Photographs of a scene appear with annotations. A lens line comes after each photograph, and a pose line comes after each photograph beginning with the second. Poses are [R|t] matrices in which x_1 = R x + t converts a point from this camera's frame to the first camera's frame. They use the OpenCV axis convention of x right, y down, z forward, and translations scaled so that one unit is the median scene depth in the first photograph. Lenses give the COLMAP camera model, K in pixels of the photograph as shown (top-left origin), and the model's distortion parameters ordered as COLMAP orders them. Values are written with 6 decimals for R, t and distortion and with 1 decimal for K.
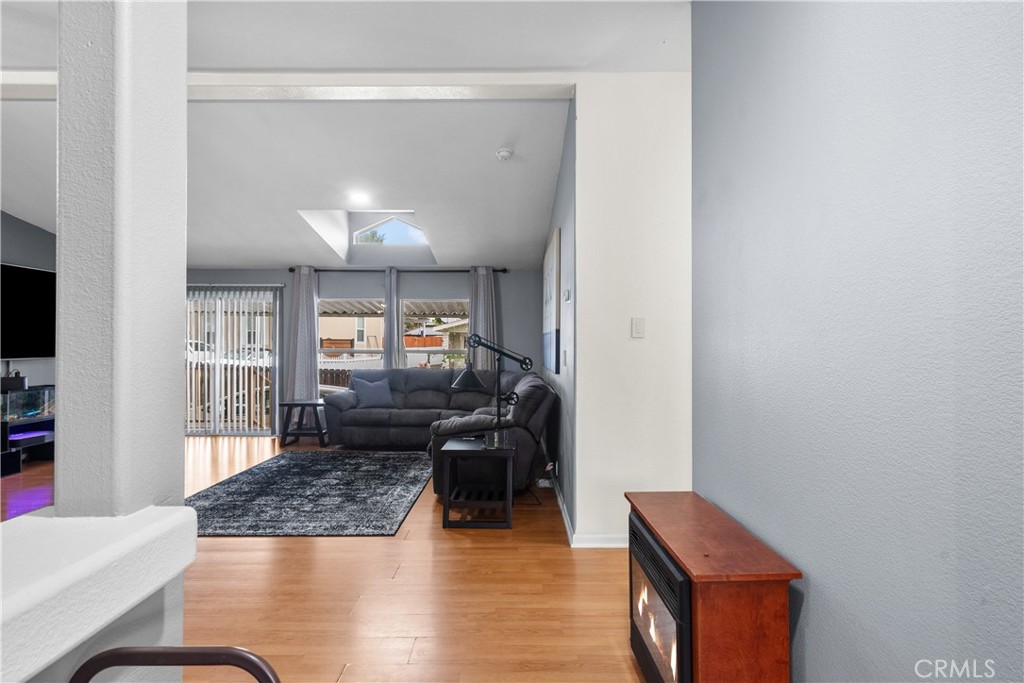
lens RADIAL K [[548.3, 0, 513.9], [0, 548.3, 342.3], [0, 0, 1]] dist [0.000249, 0.003565]
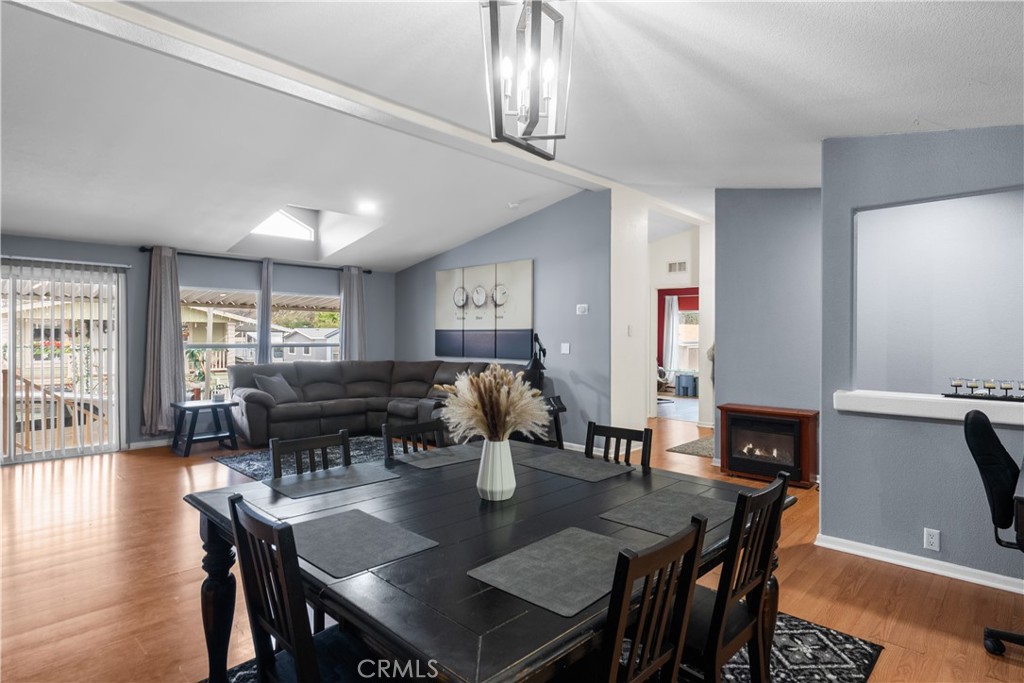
lens RADIAL K [[548.3, 0, 516.8], [0, 548.3, 340.5], [0, 0, 1]] dist [0.000249, 0.003565]
pose [[0.692361, -0.005713, 0.721529, -0.727344], [-0.005889, 0.999891, 0.013569, -0.009764], [-0.721527, -0.013644, 0.692252, 0.010540]]
